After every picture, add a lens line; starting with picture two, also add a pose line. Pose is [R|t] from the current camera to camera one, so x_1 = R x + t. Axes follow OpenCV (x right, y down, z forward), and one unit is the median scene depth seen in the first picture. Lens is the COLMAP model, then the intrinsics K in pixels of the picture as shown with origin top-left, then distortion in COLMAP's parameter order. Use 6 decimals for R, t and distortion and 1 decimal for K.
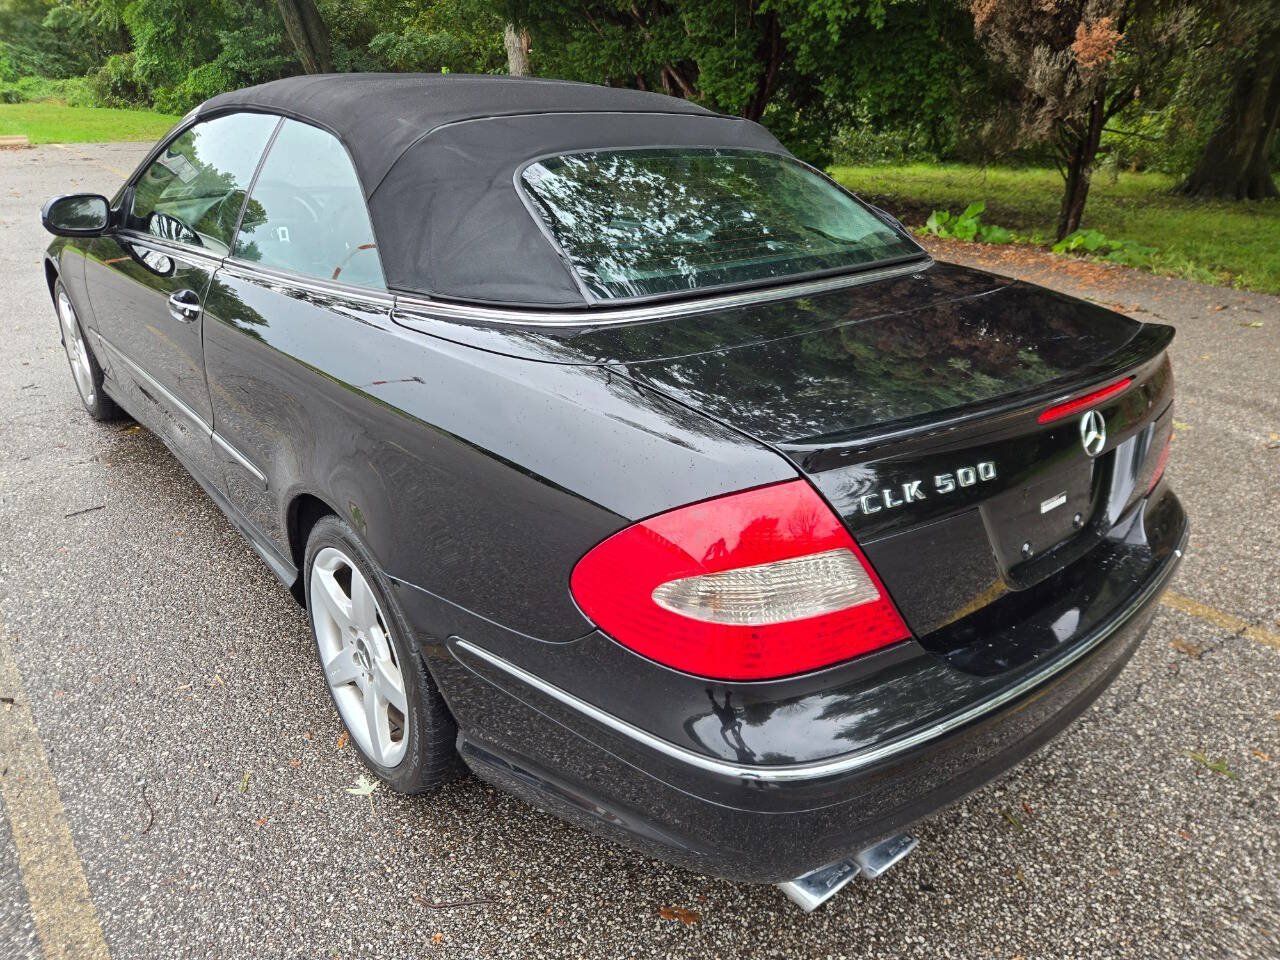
lens RADIAL K [[802.8, 0, 576.1], [0, 802.8, 481.3], [0, 0, 1]] dist [0.056521, -0.044608]
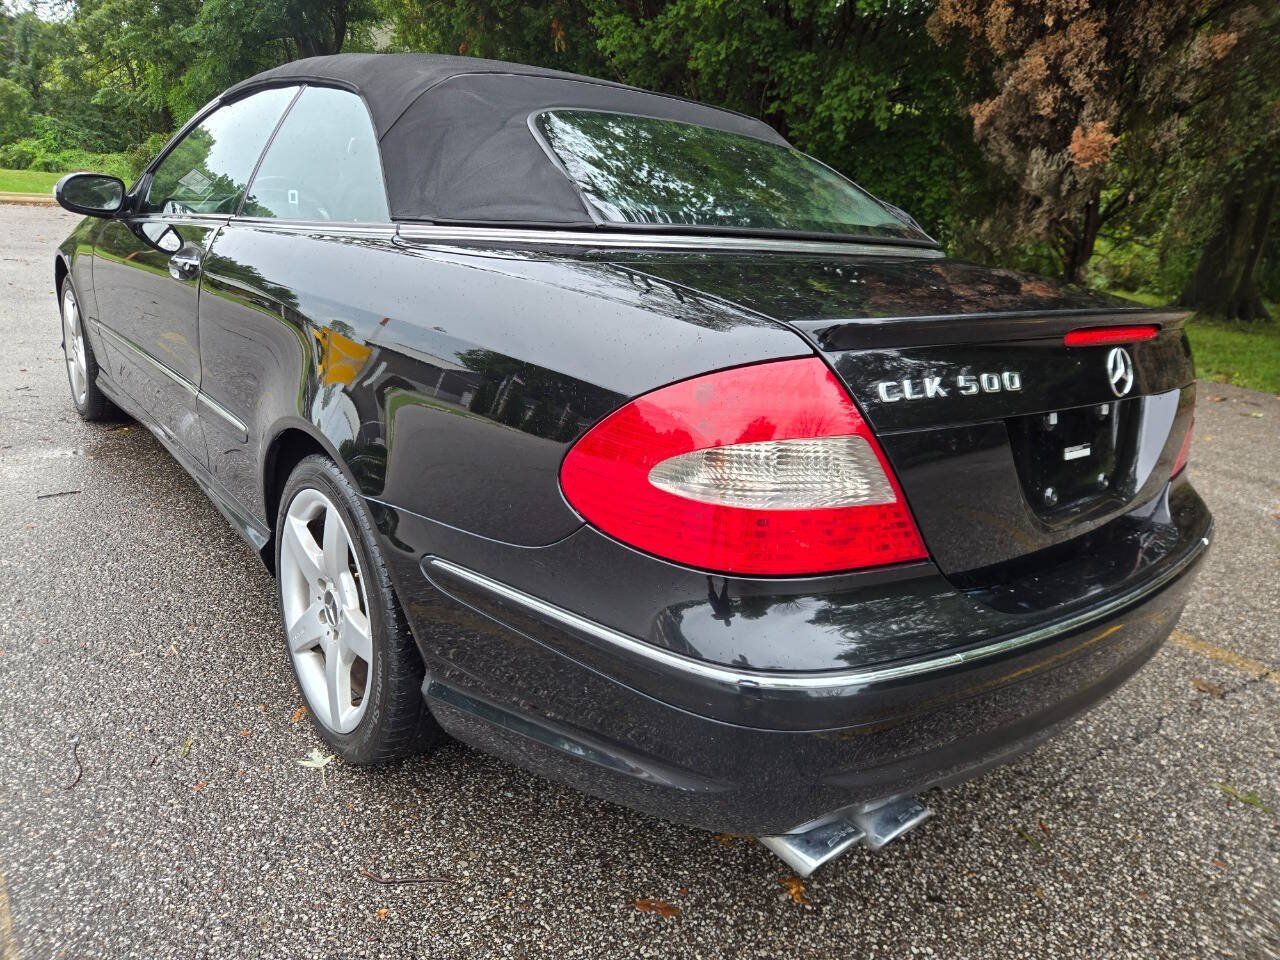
lens RADIAL K [[806.8, 0, 571.7], [0, 806.8, 476.3], [0, 0, 1]] dist [0.046713, -0.037370]
pose [[0.997975, 0.063590, -0.001161, 0.004897], [-0.063265, 0.990671, -0.120701, 0.161416], [-0.006526, 0.120530, 0.992688, 0.055613]]
